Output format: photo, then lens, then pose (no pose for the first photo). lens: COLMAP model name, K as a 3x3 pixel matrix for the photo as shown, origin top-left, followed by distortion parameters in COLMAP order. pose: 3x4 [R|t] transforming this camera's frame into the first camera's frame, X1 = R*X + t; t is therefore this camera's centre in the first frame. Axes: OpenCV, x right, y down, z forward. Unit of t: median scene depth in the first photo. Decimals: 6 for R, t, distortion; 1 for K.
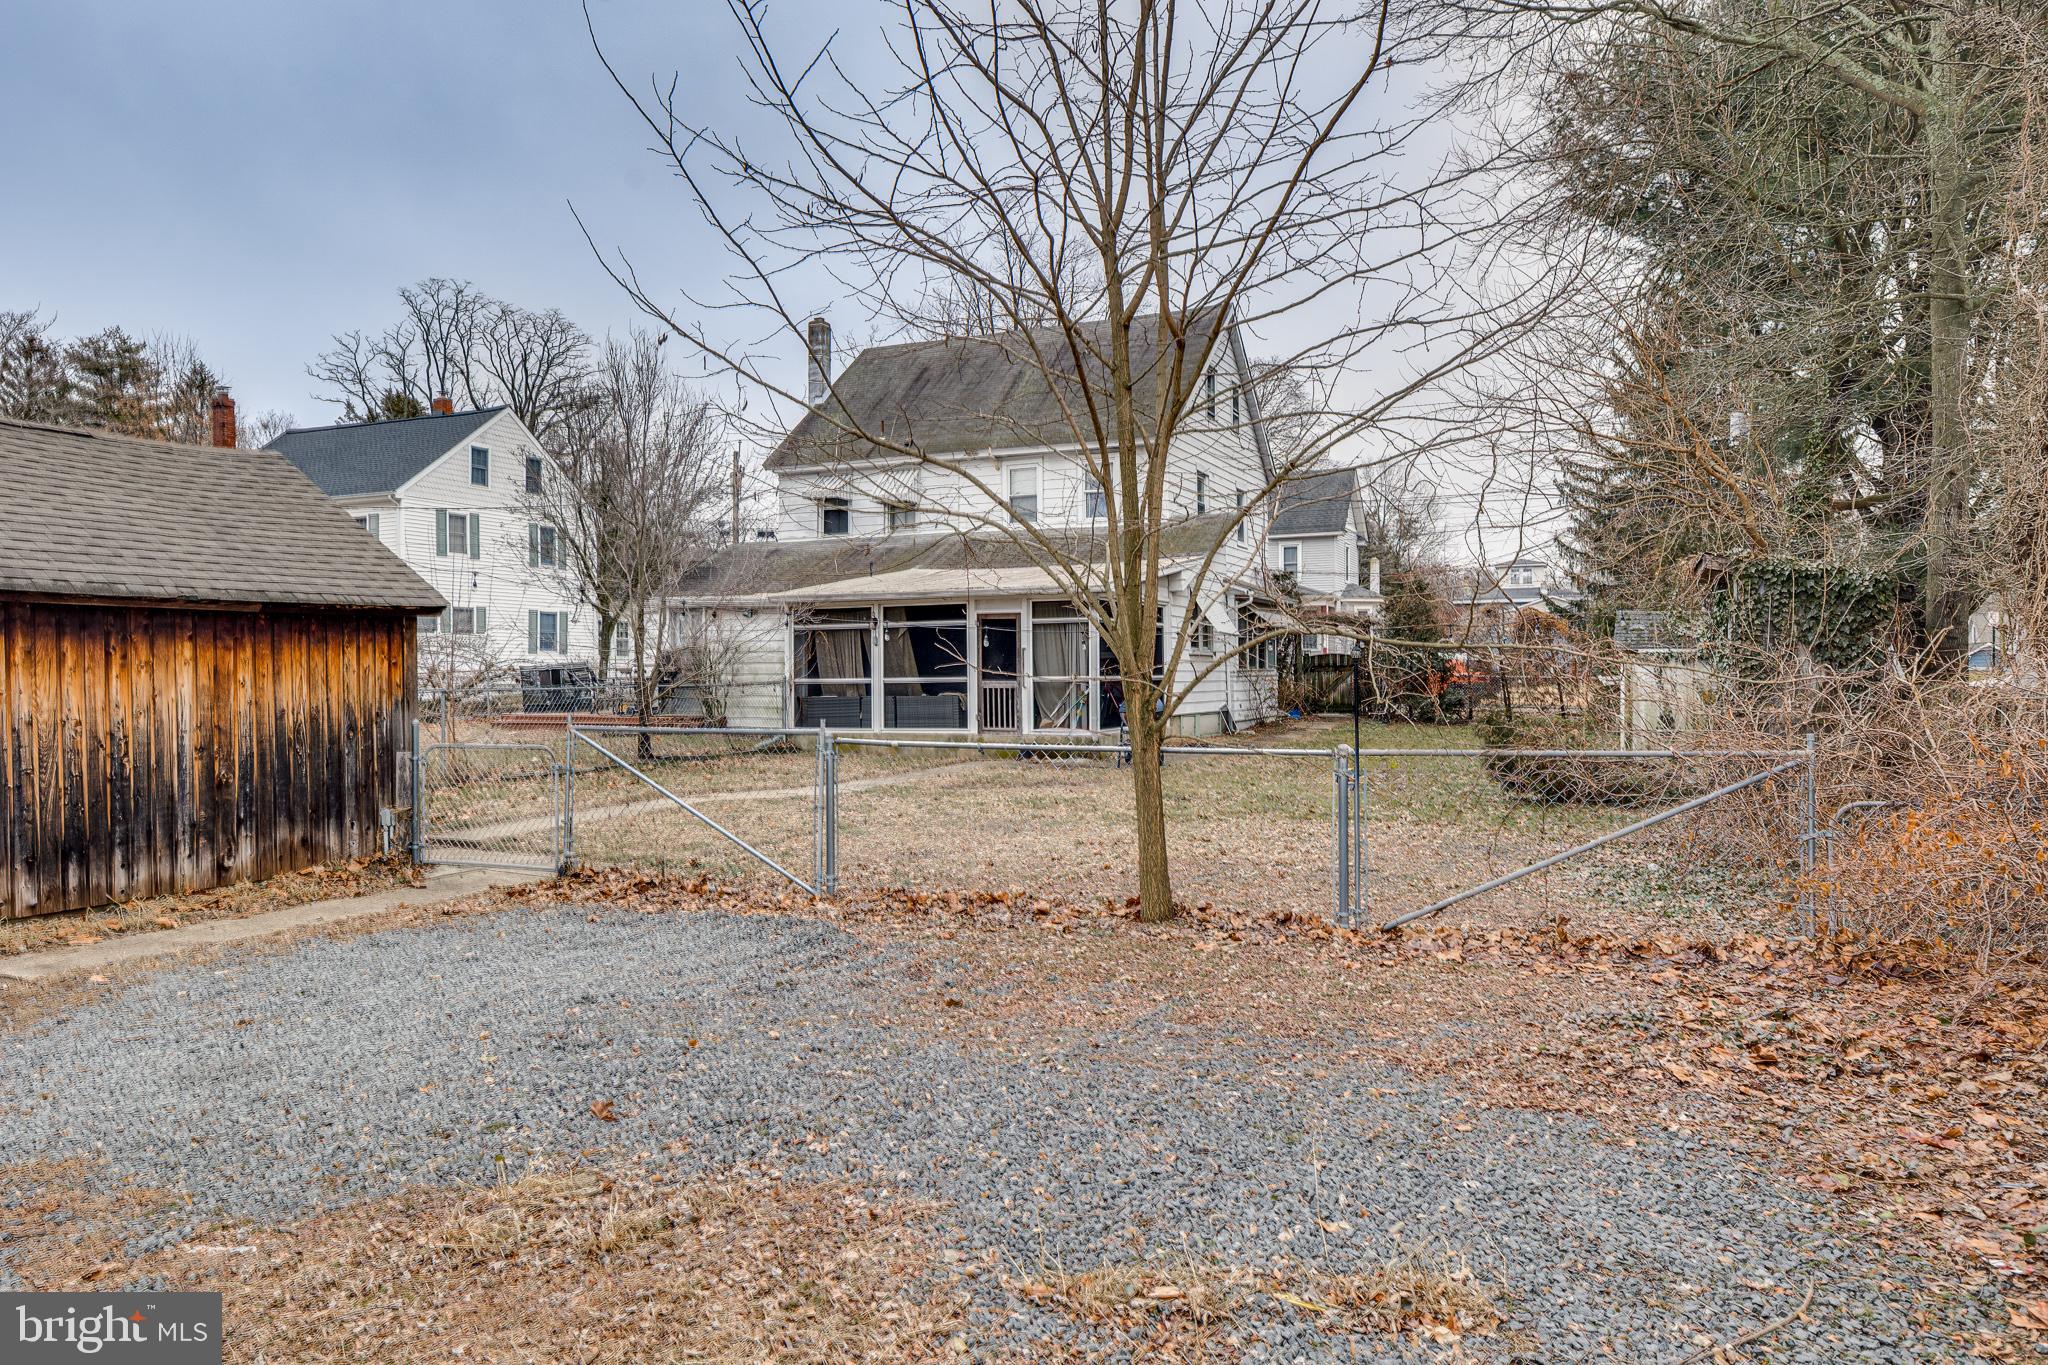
lens RADIAL K [[1394.1, 0, 1010.4], [0, 1394.1, 680.1], [0, 0, 1]] dist [0.000659, -0.002637]
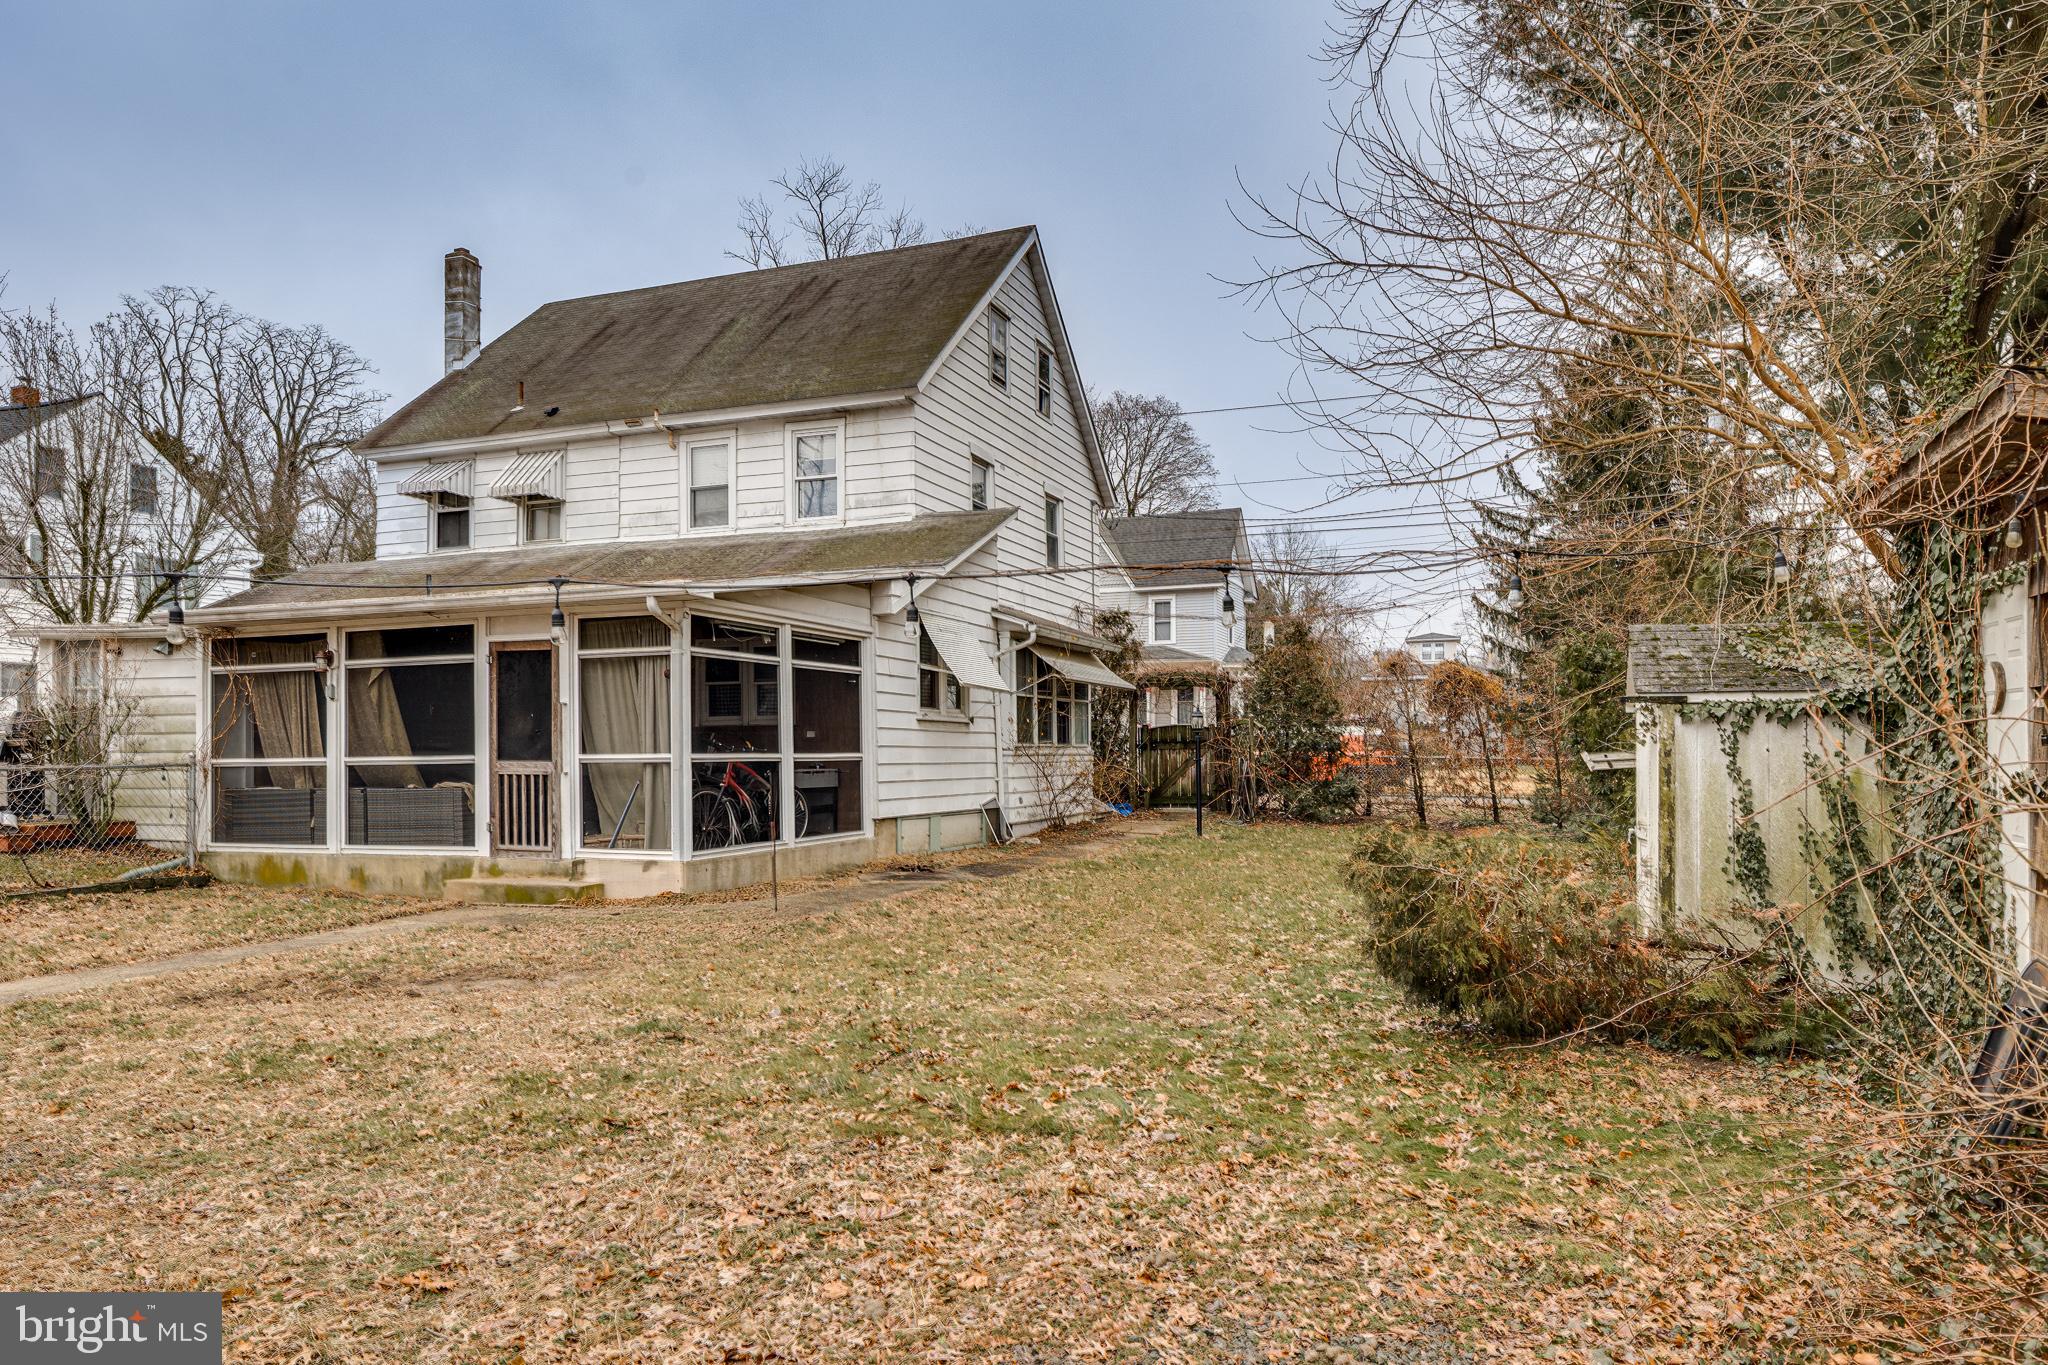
lens RADIAL K [[1394.1, 0, 1005.4], [0, 1394.1, 757.4], [0, 0, 1]] dist [0.000659, -0.002637]
pose [[0.998531, 0.000376, 0.054184, 0.120202], [-0.000168, 0.999993, -0.003853, 0.000728], [-0.054185, 0.003839, 0.998524, 0.338074]]
